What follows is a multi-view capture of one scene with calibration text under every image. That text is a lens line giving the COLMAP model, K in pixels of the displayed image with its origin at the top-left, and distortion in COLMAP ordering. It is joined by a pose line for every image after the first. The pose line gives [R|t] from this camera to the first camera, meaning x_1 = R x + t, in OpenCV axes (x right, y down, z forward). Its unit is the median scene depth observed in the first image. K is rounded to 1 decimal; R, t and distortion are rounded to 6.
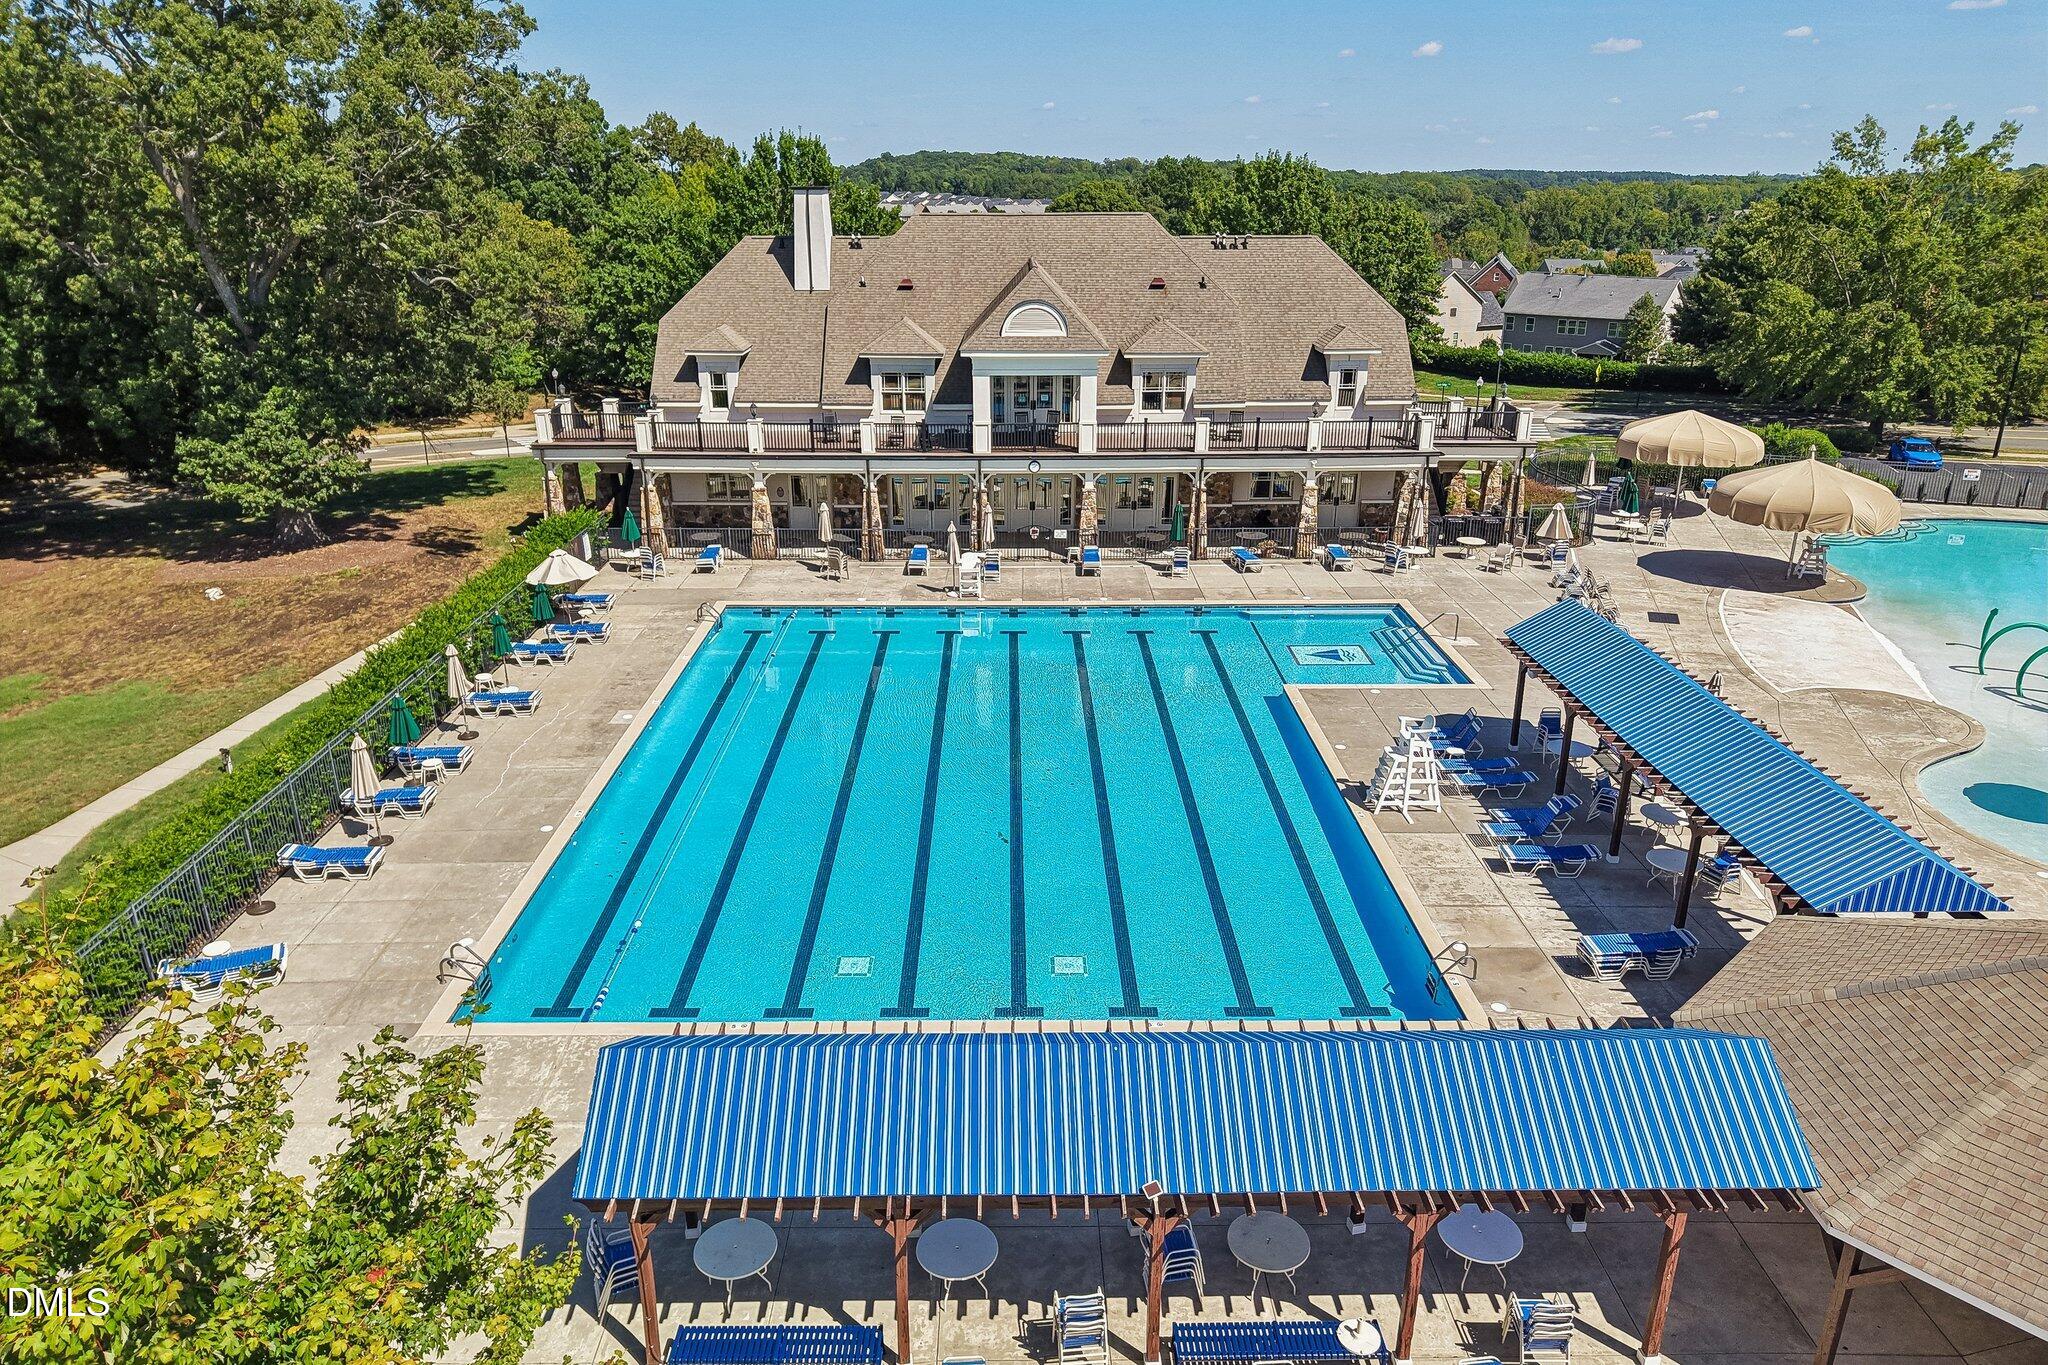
lens RADIAL K [[1337.9, 0, 1024.0], [0, 1337.9, 682.5], [0, 0, 1]] dist [0.064091, -0.082211]
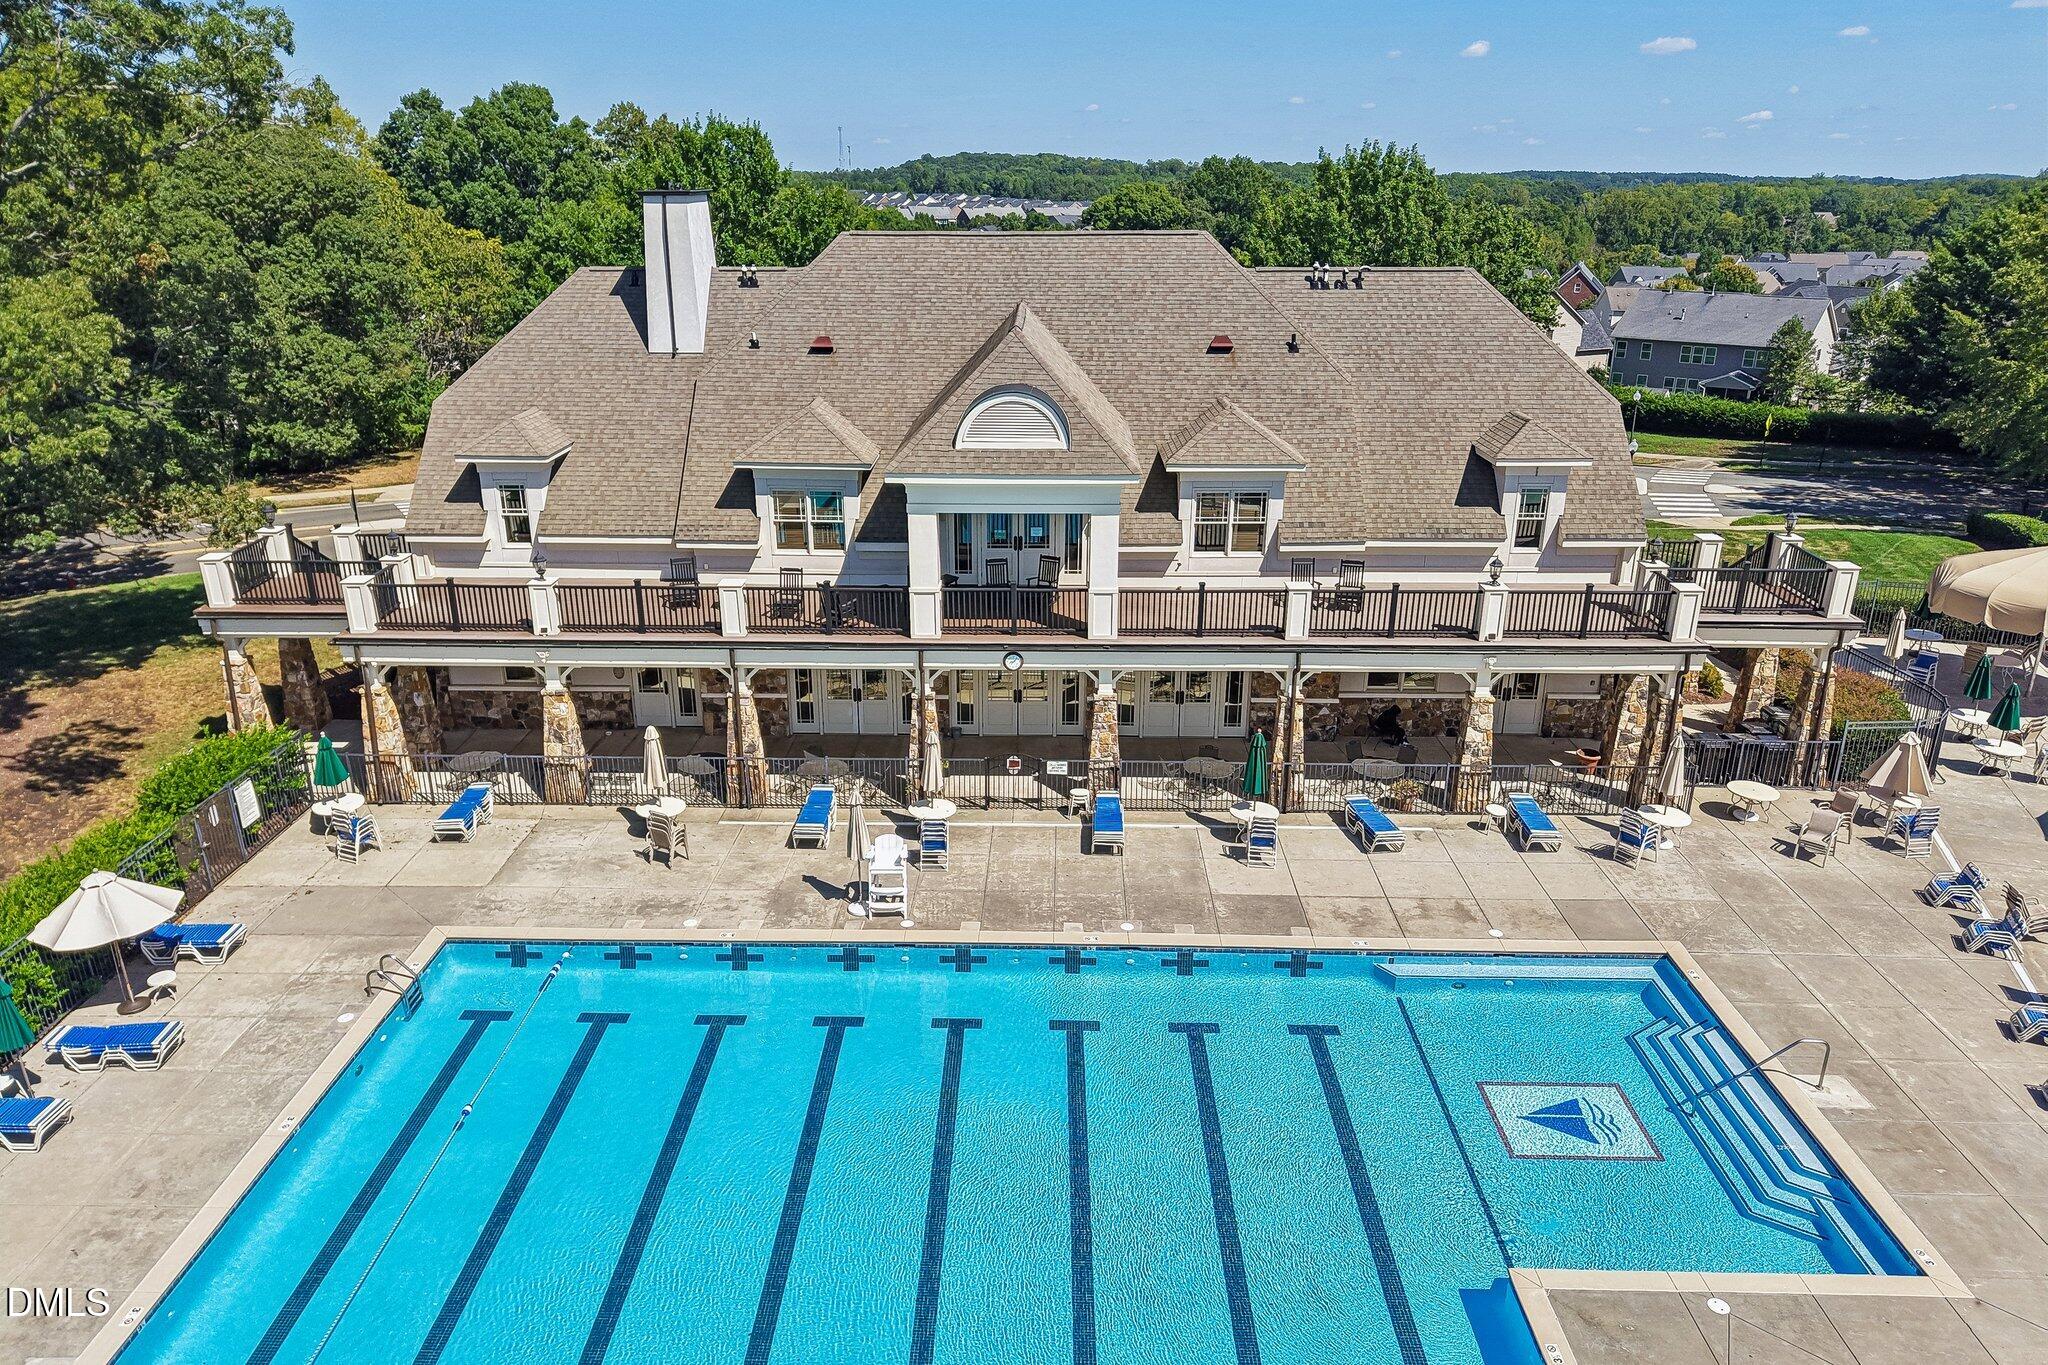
lens RADIAL K [[1337.9, 0, 1024.0], [0, 1337.9, 682.5], [0, 0, 1]] dist [0.064091, -0.082211]
pose [[0.999562, 0.010109, -0.027832, 0.027293], [-0.010140, 0.999948, -0.000958, -0.141422], [0.027821, 0.001240, 0.999612, 0.380657]]
